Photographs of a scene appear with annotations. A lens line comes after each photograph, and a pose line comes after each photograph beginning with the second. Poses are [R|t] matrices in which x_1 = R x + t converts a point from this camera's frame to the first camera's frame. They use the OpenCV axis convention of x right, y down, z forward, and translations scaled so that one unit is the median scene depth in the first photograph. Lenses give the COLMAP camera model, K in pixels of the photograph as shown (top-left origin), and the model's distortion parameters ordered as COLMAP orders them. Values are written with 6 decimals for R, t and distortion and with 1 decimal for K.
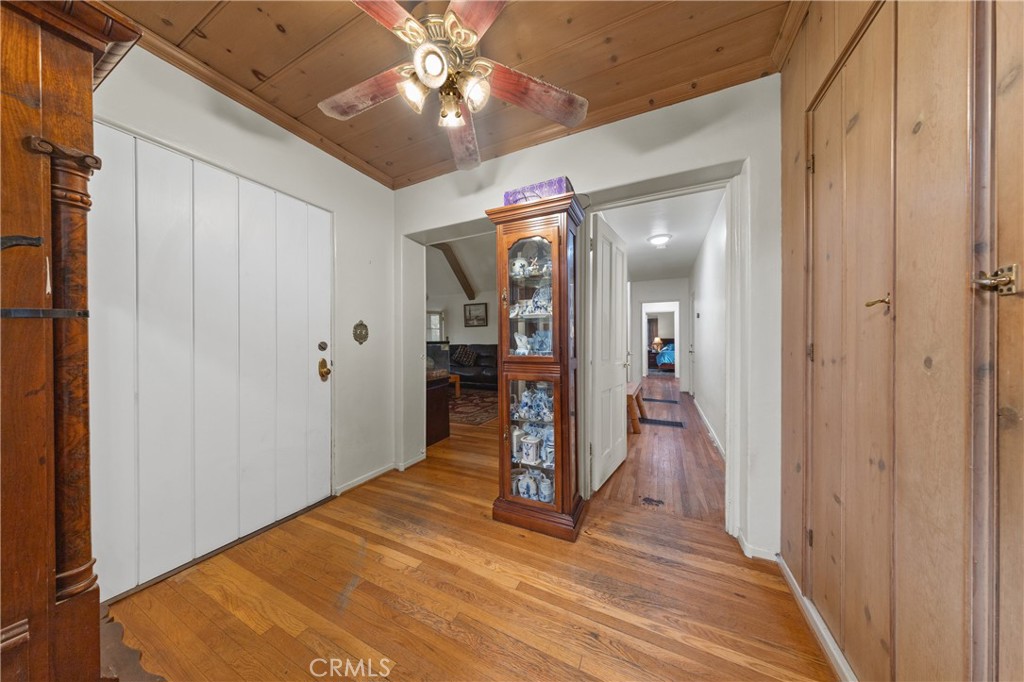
lens RADIAL K [[298.2, 0, 514.5], [0, 298.2, 341.6], [0, 0, 1]] dist [0.001810, -0.000307]
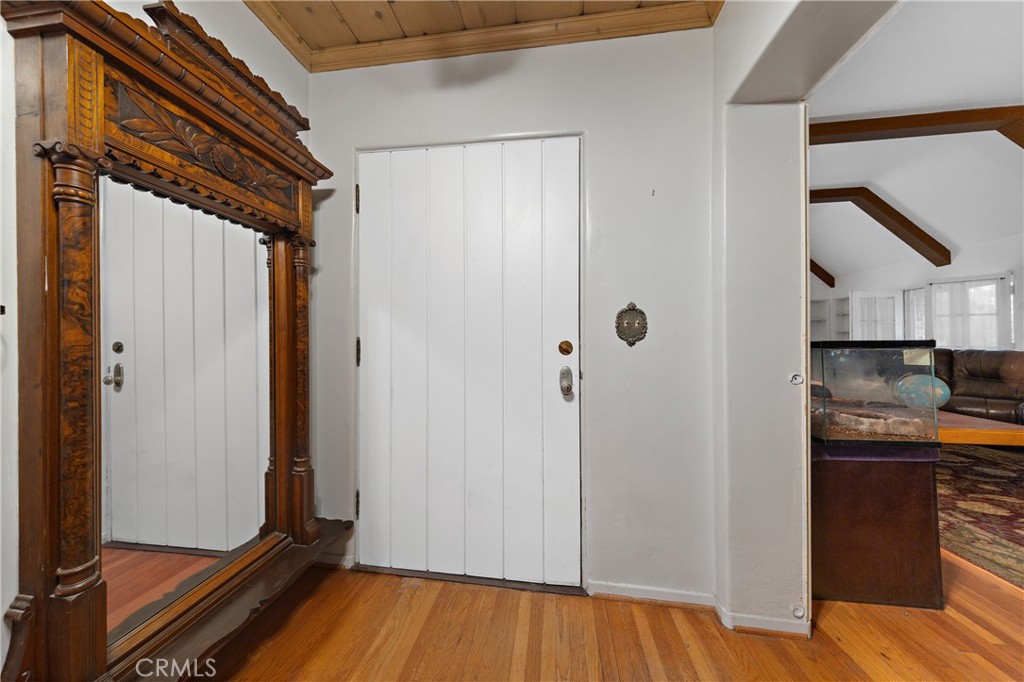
lens RADIAL K [[332.5, 0, 510.7], [0, 332.5, 341.5], [0, 0, 1]] dist [0.002290, -0.000029]
pose [[0.300539, -0.002382, -0.953766, 0.007301], [-0.002805, 0.999990, -0.003381, 0.004158], [0.953765, 0.003692, 0.300530, 0.600020]]
